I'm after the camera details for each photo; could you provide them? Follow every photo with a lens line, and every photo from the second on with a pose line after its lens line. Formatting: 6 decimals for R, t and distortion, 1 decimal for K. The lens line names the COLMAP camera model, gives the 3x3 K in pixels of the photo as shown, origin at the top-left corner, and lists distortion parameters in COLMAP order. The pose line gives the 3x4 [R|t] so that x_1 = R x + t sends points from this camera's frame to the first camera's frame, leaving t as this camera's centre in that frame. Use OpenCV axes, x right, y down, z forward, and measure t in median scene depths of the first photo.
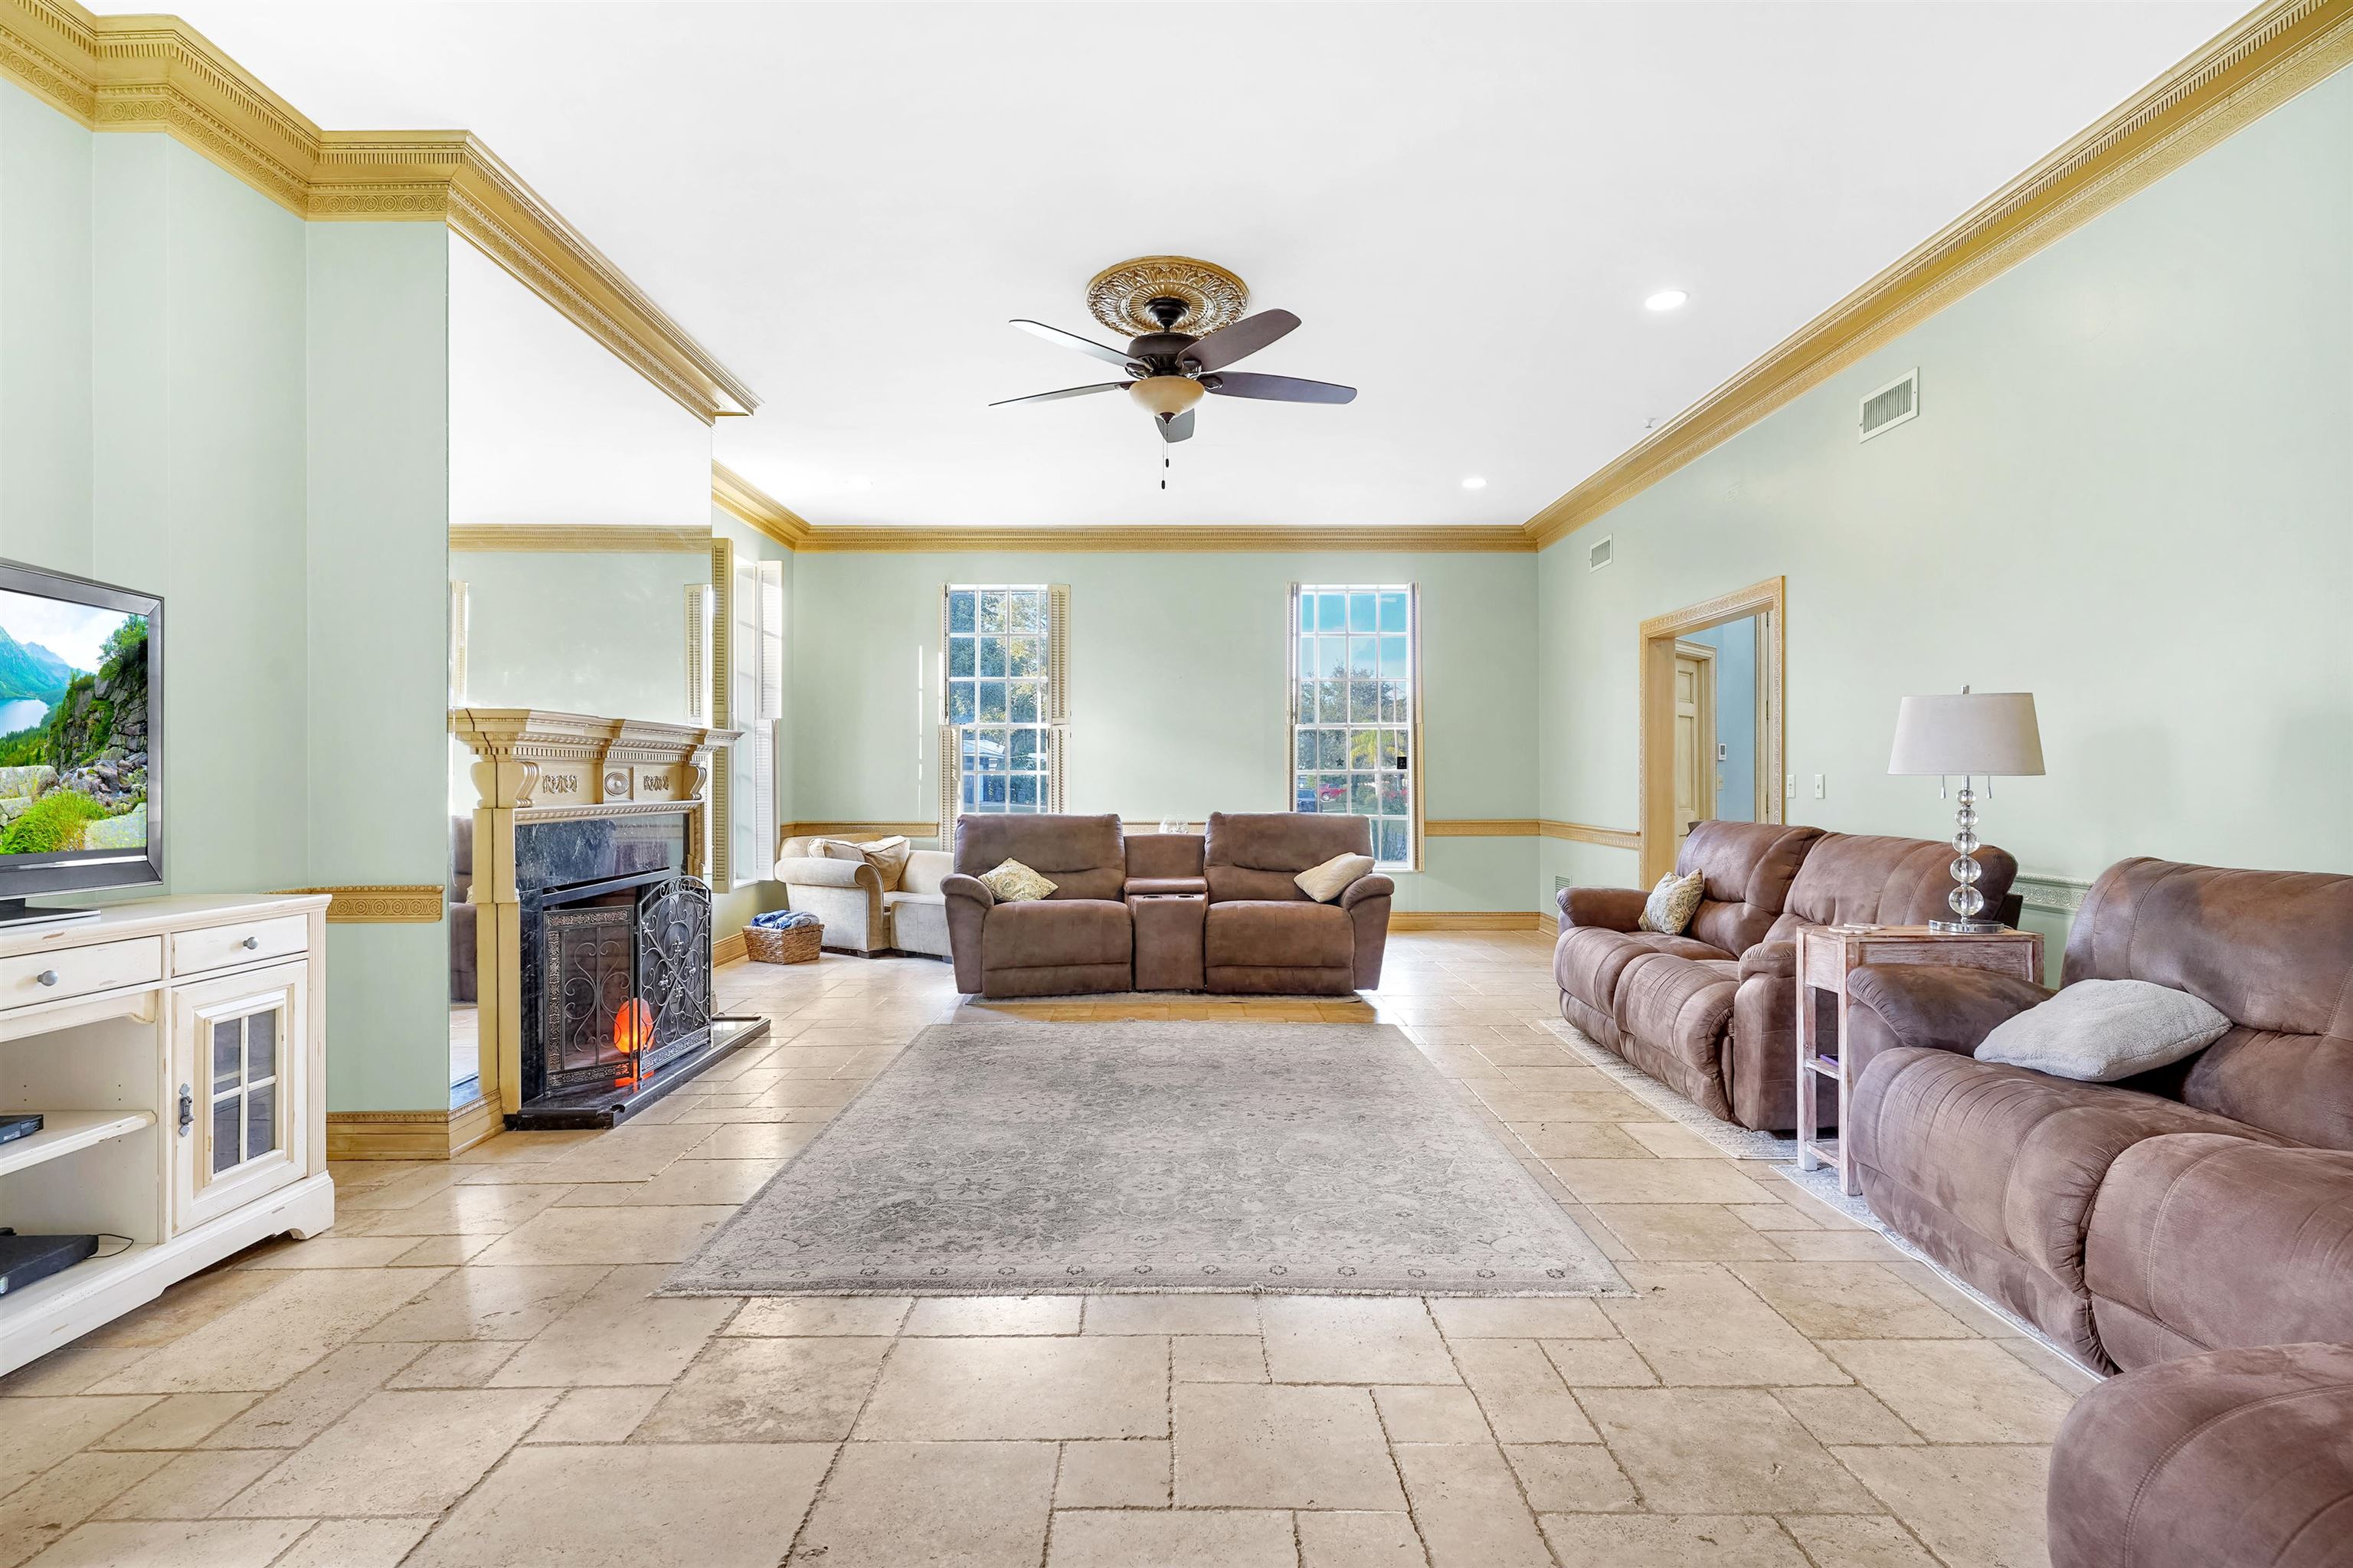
lens RADIAL K [[1121.2, 0, 1155.2], [0, 1121.2, 777.7], [0, 0, 1]] dist [-0.004325, 0.001795]
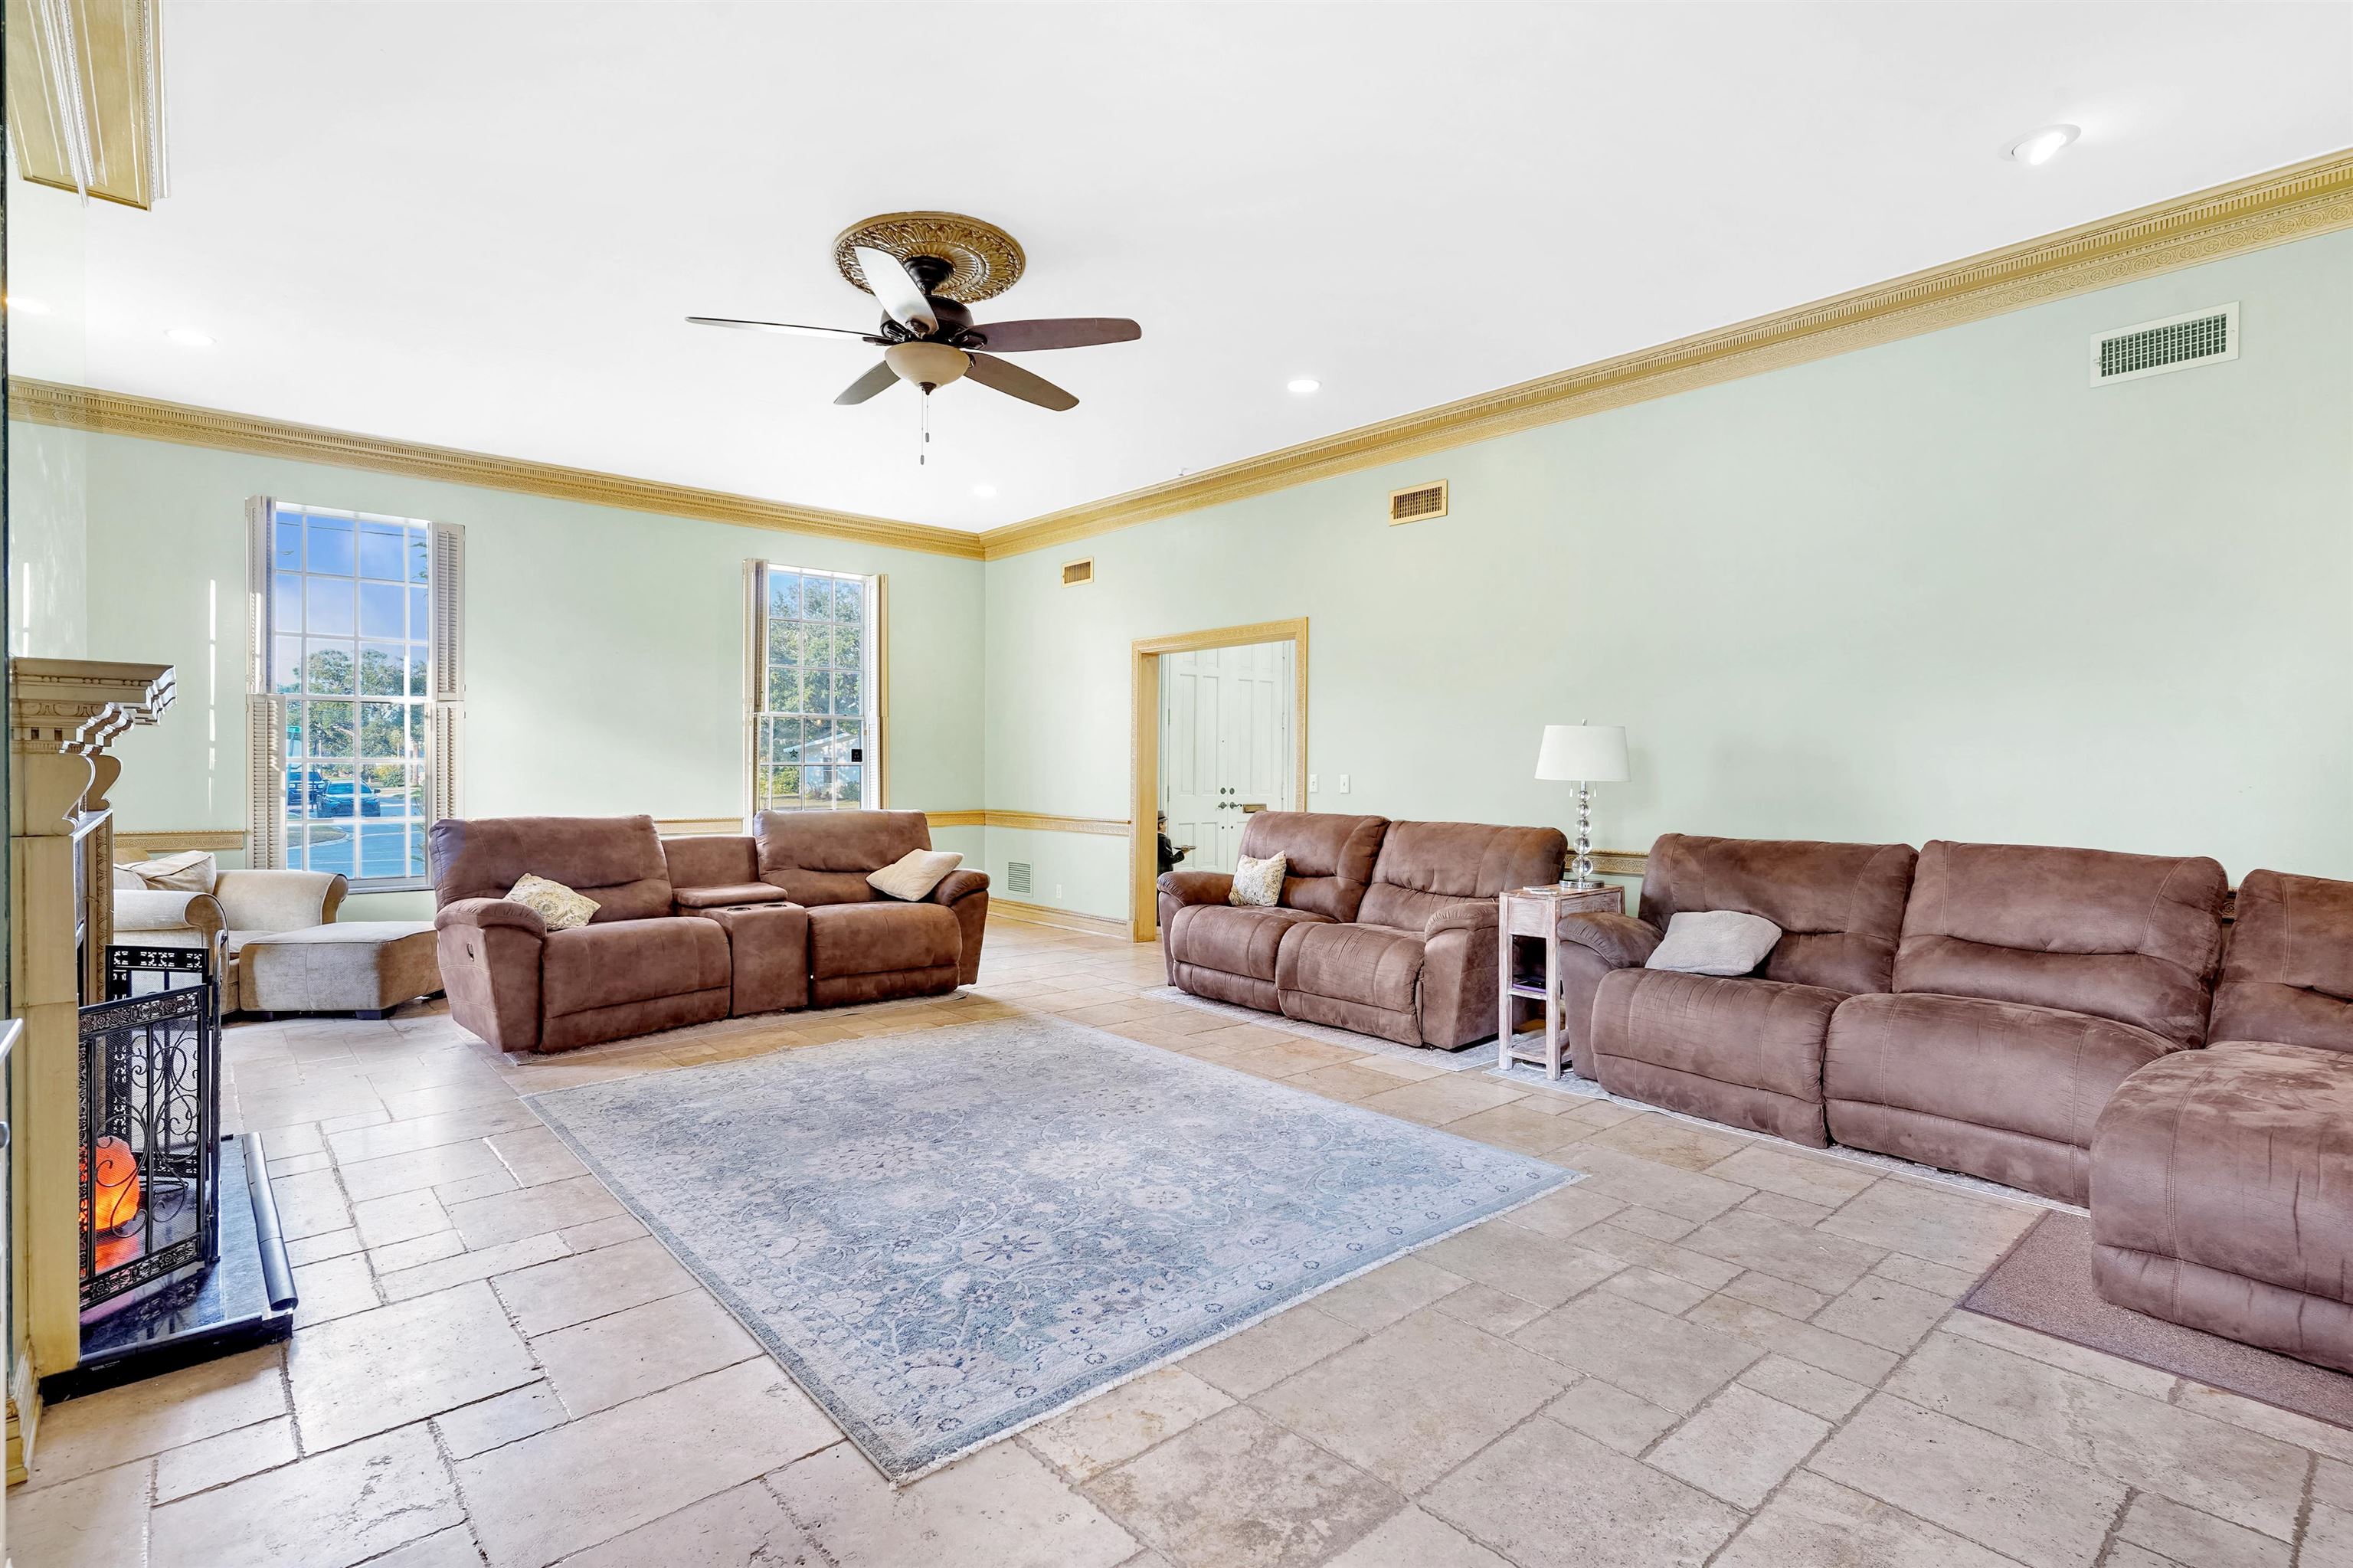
lens RADIAL K [[1121.2, 0, 1090.4], [0, 1121.2, 778.8], [0, 0, 1]] dist [-0.004325, 0.001795]
pose [[0.761997, -0.001201, 0.647579, -0.540029], [-0.008488, 0.999894, 0.011843, -0.012625], [-0.647525, -0.014521, 0.761906, 0.228364]]
